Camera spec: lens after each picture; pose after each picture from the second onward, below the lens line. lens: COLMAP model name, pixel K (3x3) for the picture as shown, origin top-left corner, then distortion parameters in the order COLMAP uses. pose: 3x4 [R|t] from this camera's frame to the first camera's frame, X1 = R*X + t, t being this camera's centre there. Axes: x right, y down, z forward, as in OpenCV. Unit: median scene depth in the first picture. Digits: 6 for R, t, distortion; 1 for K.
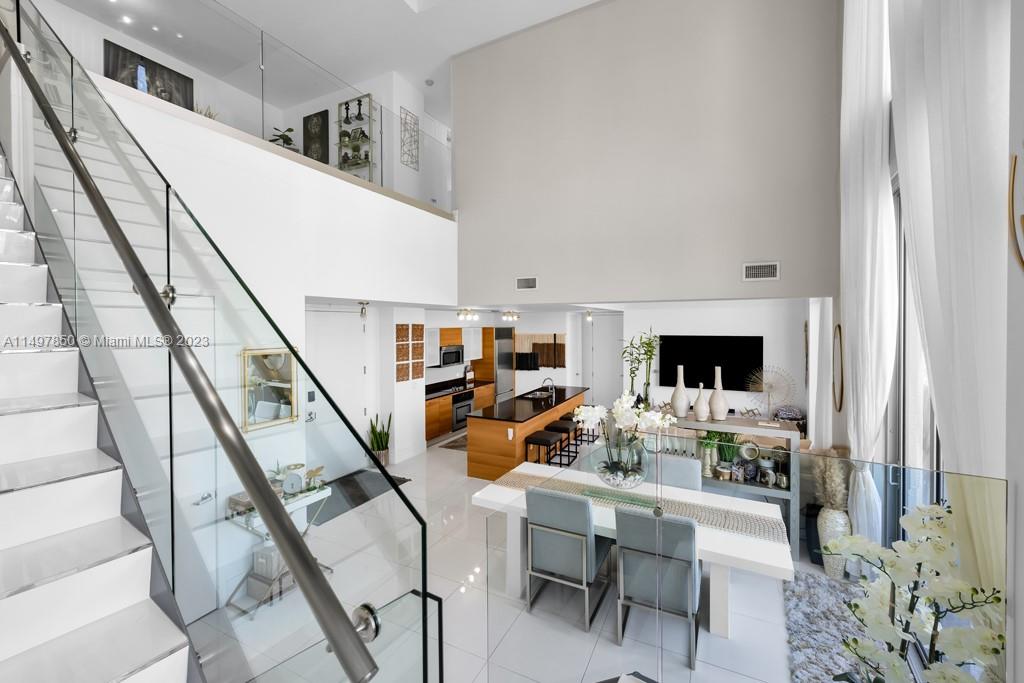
lens RADIAL K [[414.4, 0, 505.6], [0, 414.4, 325.6], [0, 0, 1]] dist [-0.001465, -0.000034]
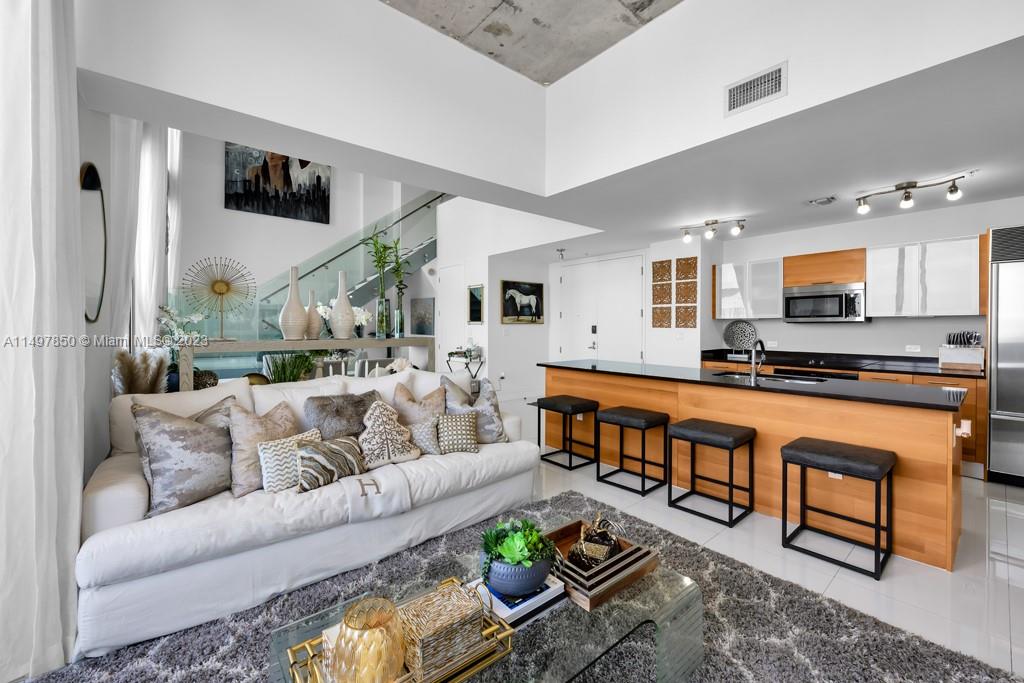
lens RADIAL K [[414.4, 0, 505.6], [0, 414.4, 325.6], [0, 0, 1]] dist [-0.001465, -0.000034]
pose [[-0.394338, 0.006896, -0.918940, 0.514446], [-0.001963, 0.999963, 0.008347, 0.095668], [0.918963, 0.005096, -0.394310, 0.808059]]
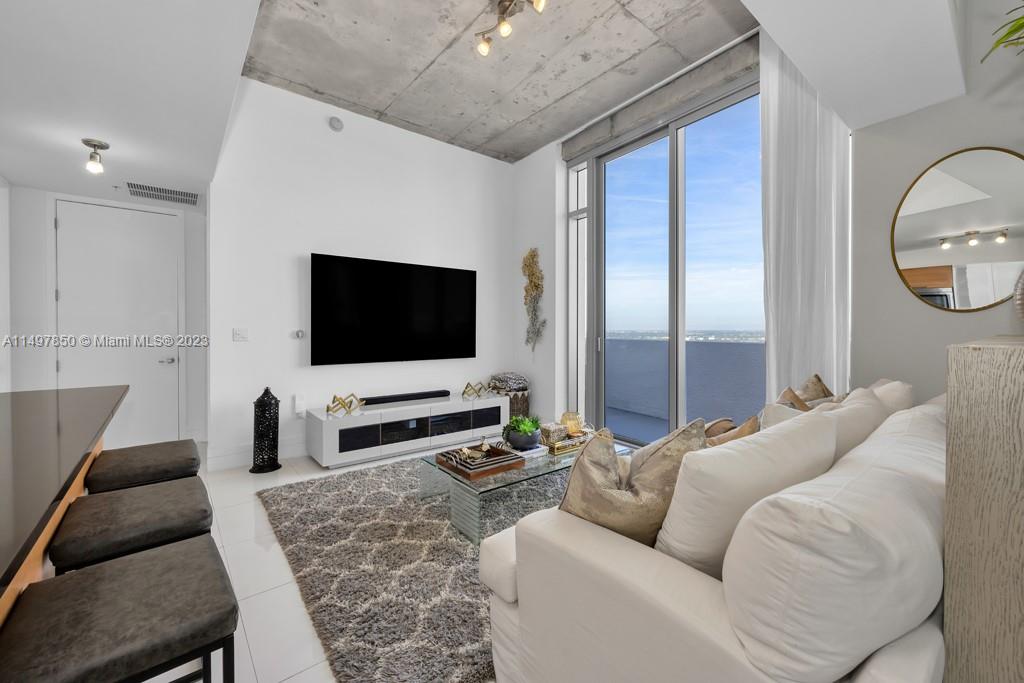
lens RADIAL K [[425.0, 0, 515.4], [0, 425.0, 333.0], [0, 0, 1]] dist [-0.000818, 0.000038]
pose [[0.402512, -0.003671, 0.915407, 0.046160], [-0.000379, 0.999991, 0.004177, 0.109025], [-0.915414, -0.002029, 0.402508, 0.624330]]
